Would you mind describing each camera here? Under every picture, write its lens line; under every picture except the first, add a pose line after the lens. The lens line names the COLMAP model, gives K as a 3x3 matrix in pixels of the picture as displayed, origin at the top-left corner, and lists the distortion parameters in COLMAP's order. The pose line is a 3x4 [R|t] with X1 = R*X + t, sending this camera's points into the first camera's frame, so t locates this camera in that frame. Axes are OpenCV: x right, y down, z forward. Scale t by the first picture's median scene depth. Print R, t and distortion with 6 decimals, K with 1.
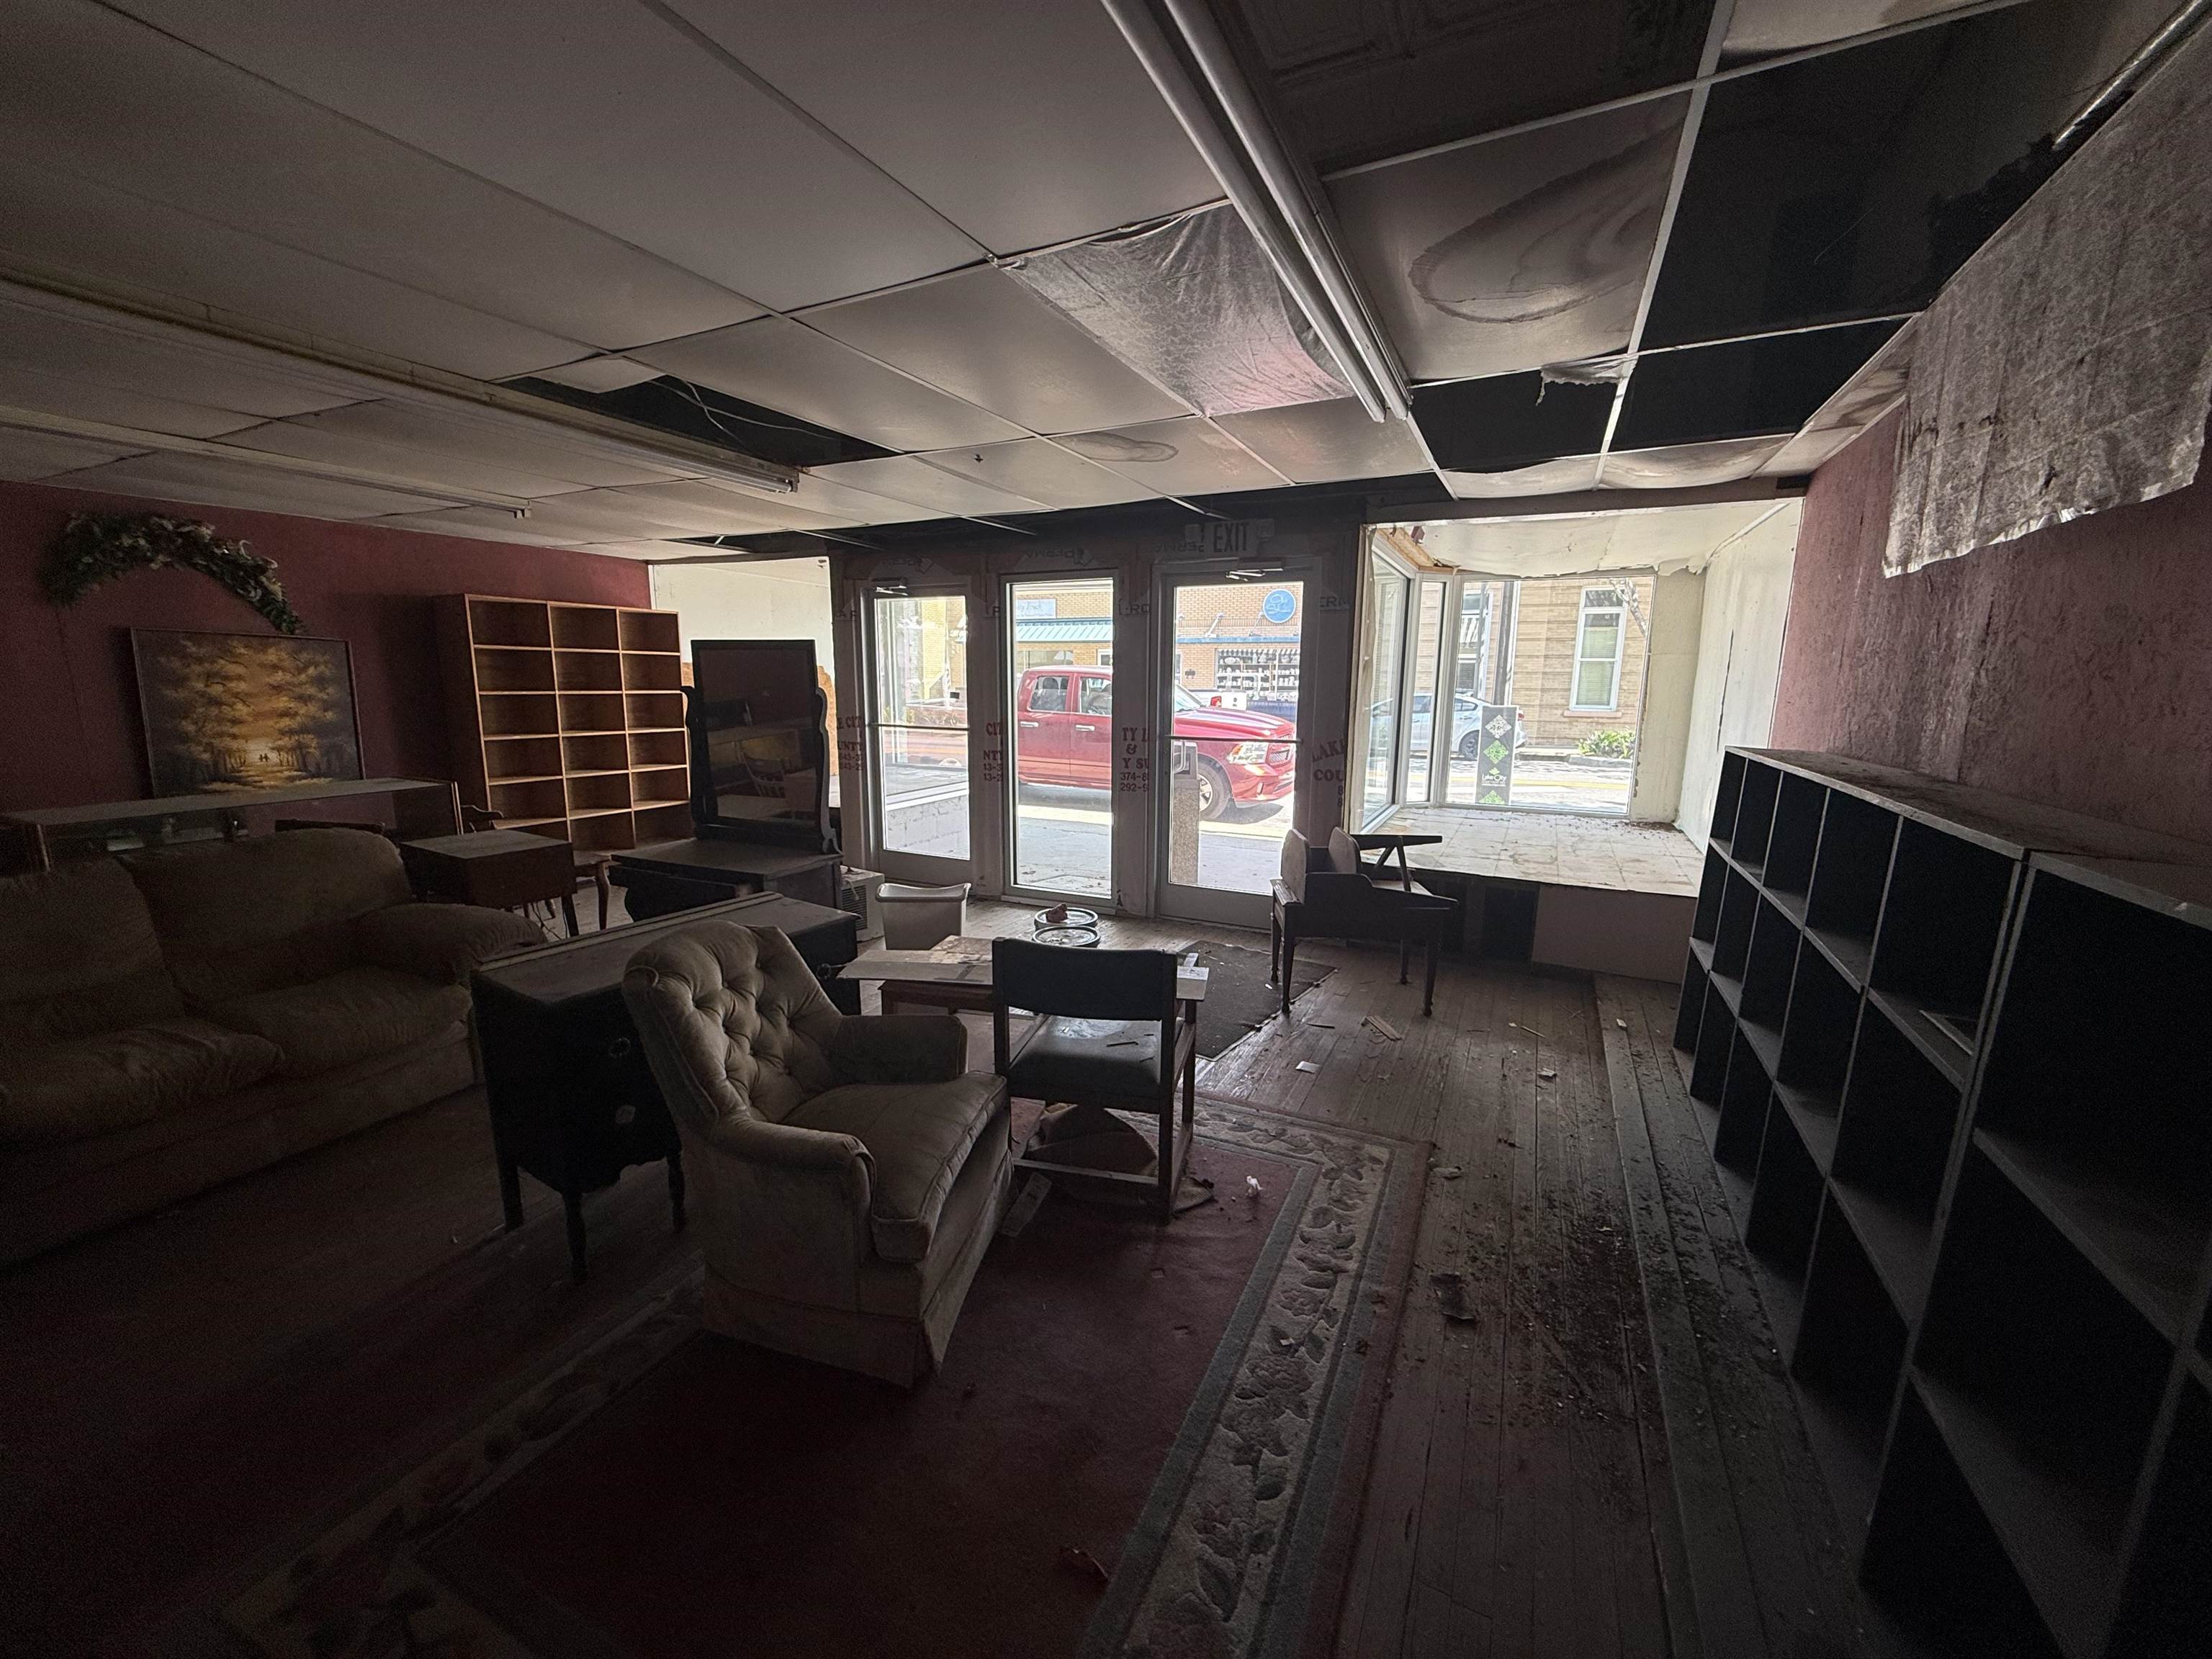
lens RADIAL K [[878.2, 0, 1103.7], [0, 878.2, 836.4], [0, 0, 1]] dist [0.001412, -0.000138]
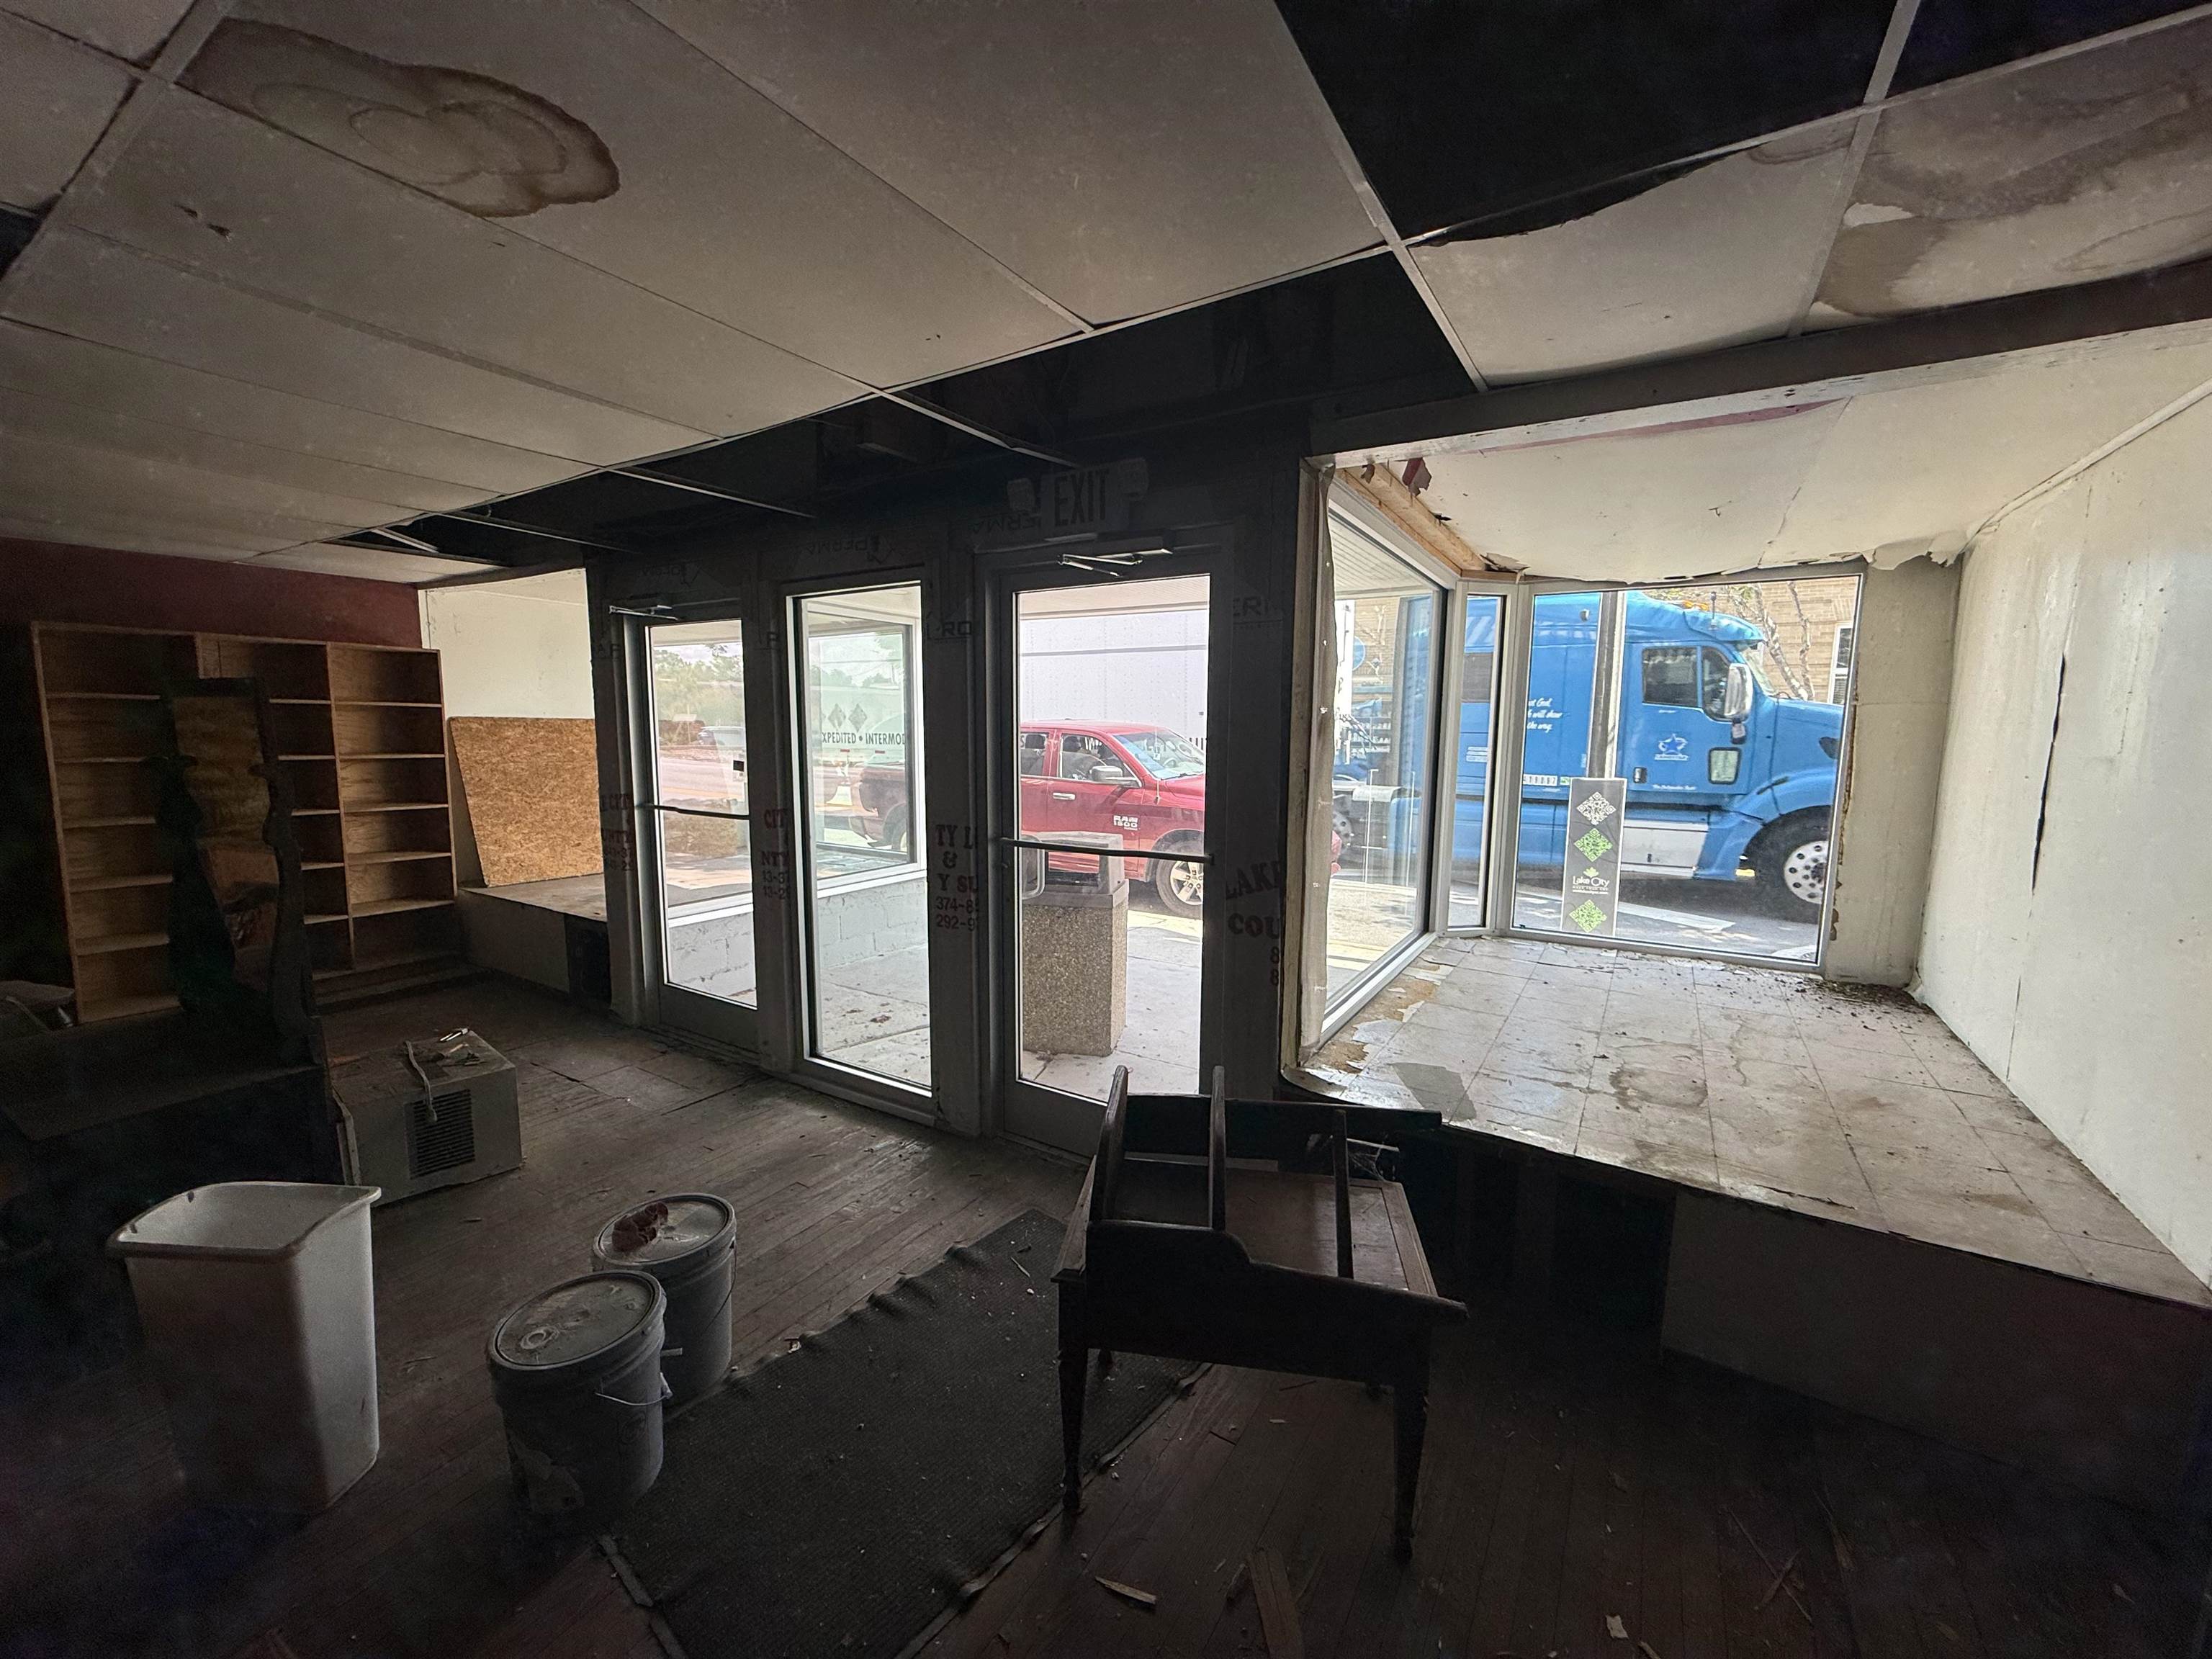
lens RADIAL K [[868.0, 0, 1106.3], [0, 868.0, 836.3], [0, 0, 1]] dist [0.000253, -0.000066]
pose [[0.994624, 0.014627, -0.102511, 0.204313], [-0.020385, 0.998259, -0.055353, -0.086576], [0.101523, 0.057145, 0.993191, 0.425816]]
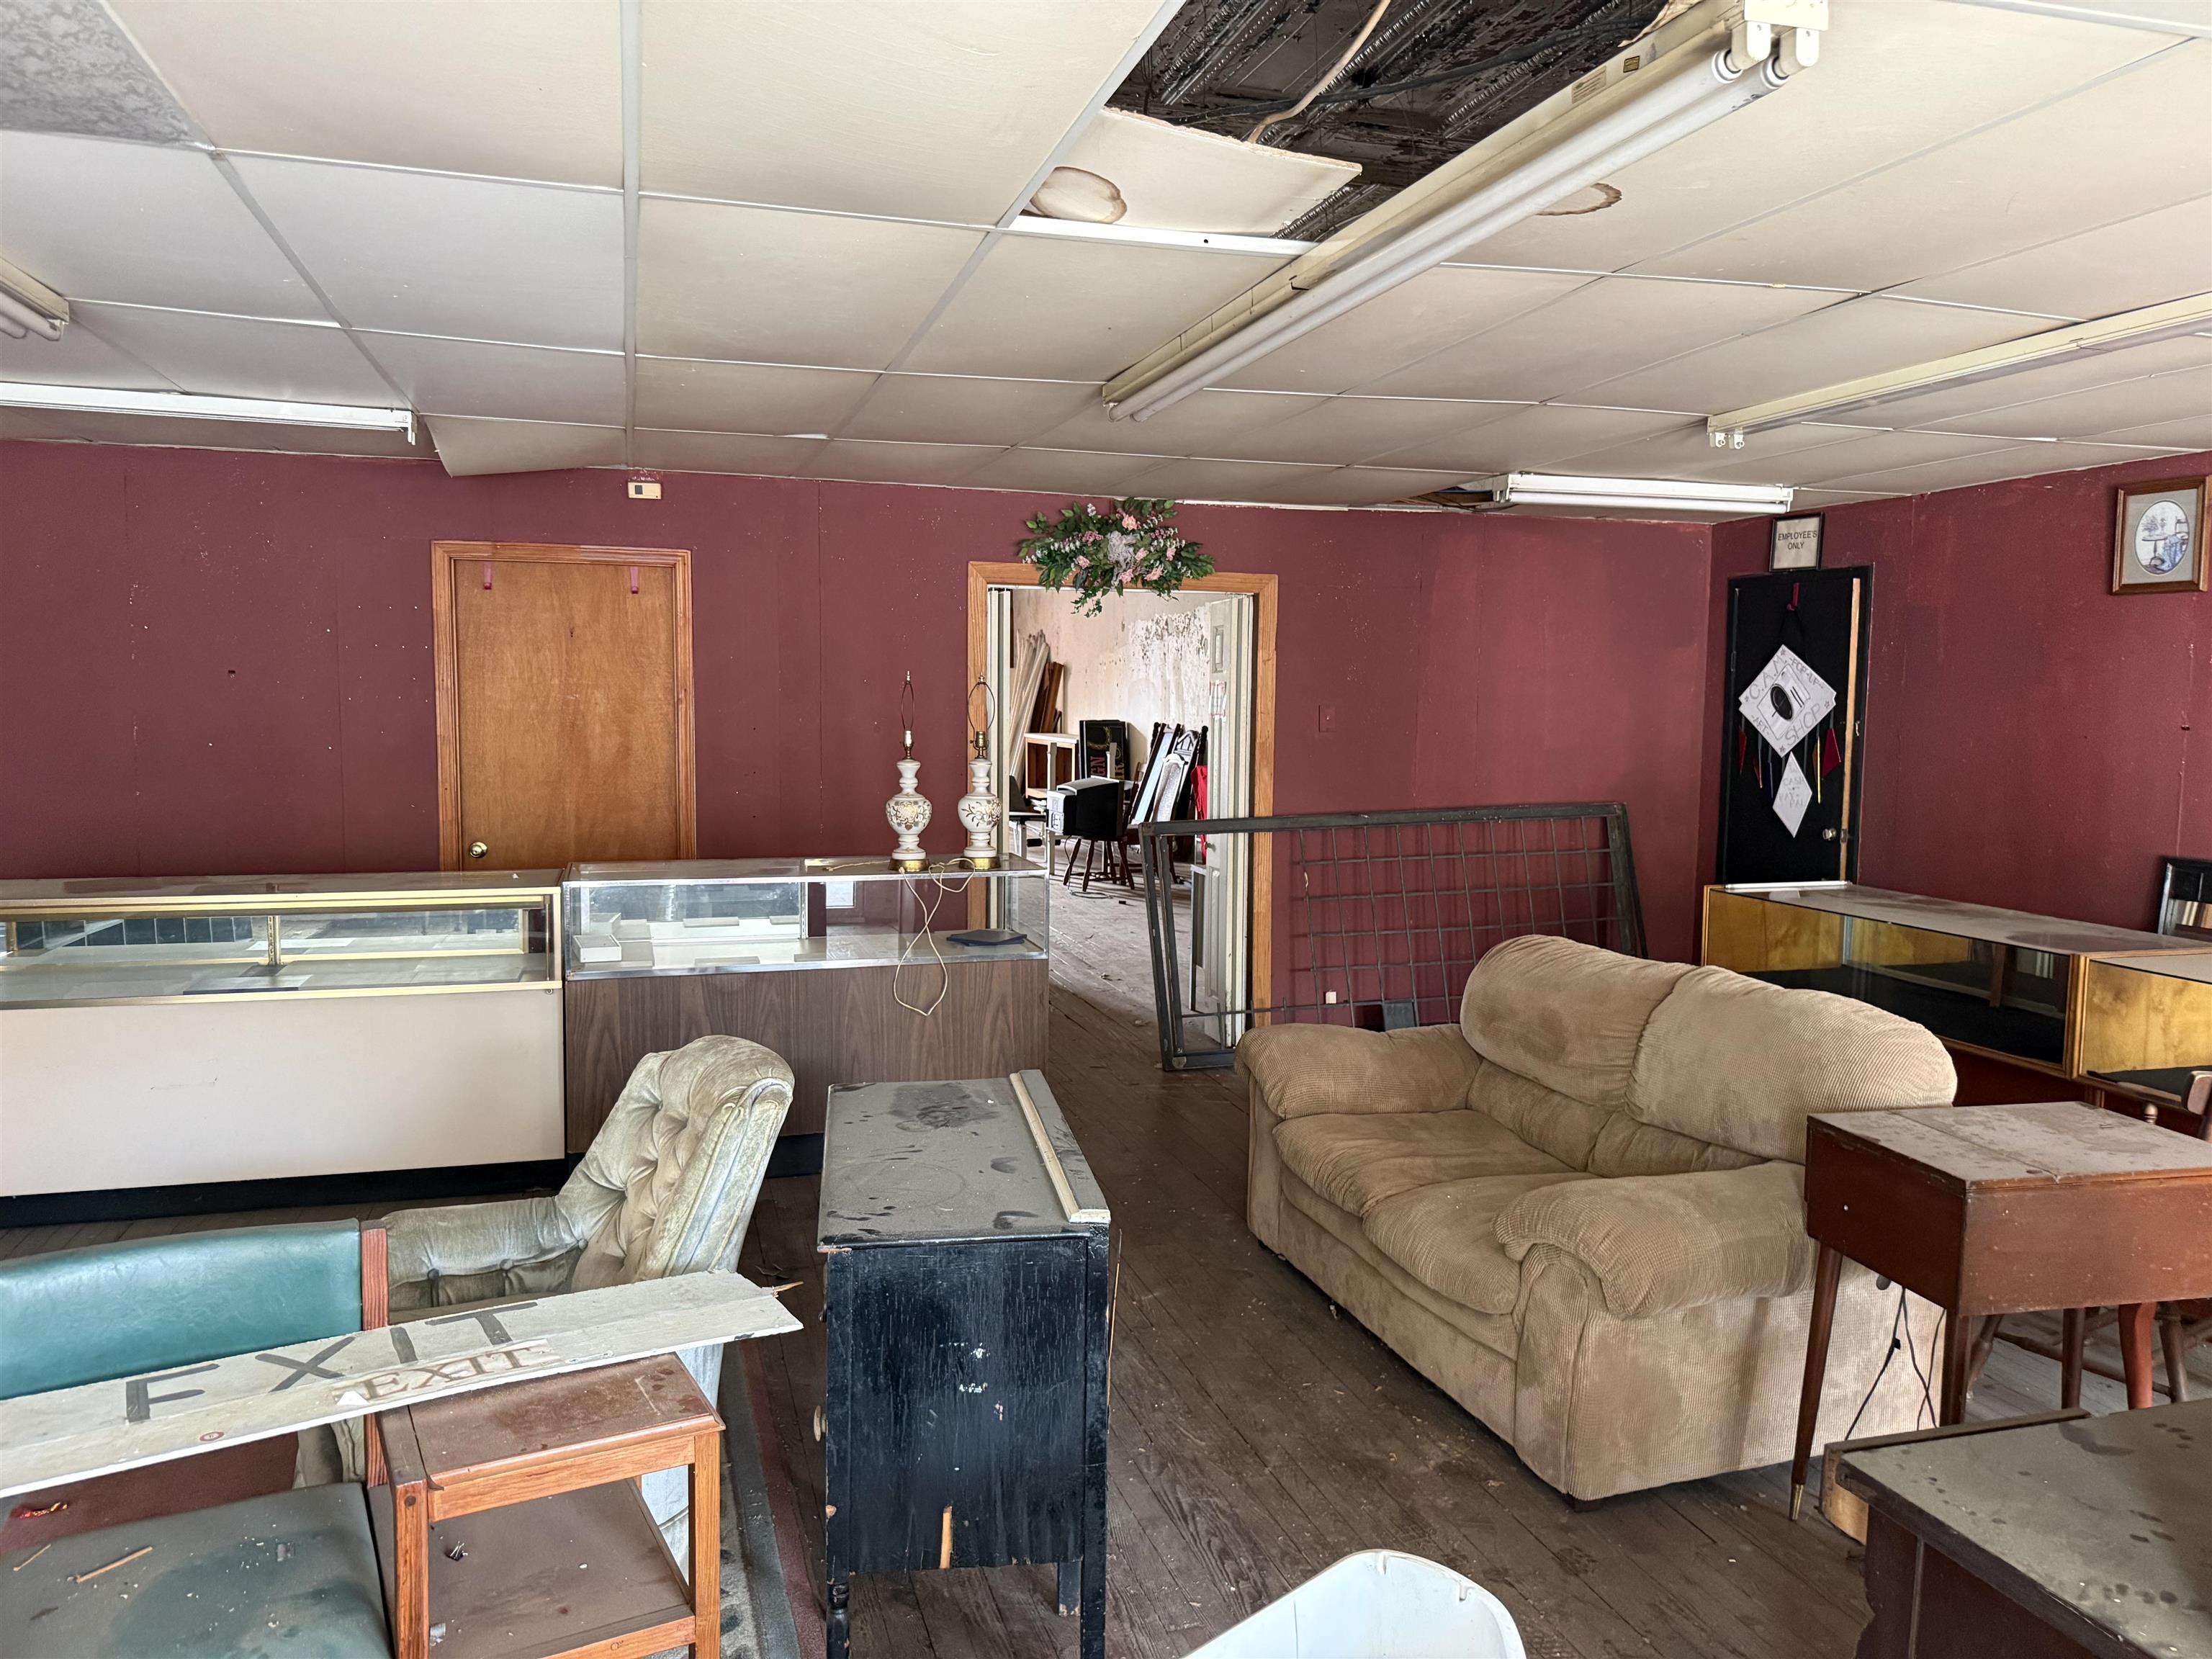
lens RADIAL K [[1563.4, 0, 1106.0], [0, 1563.4, 829.5], [0, 0, 1]] dist [0.027038, -0.037710]
pose [[-0.733032, 0.042040, -0.678894, 0.082062], [-0.140935, 0.967041, 0.212057, -0.164840], [0.665434, 0.251125, -0.702947, 0.861574]]
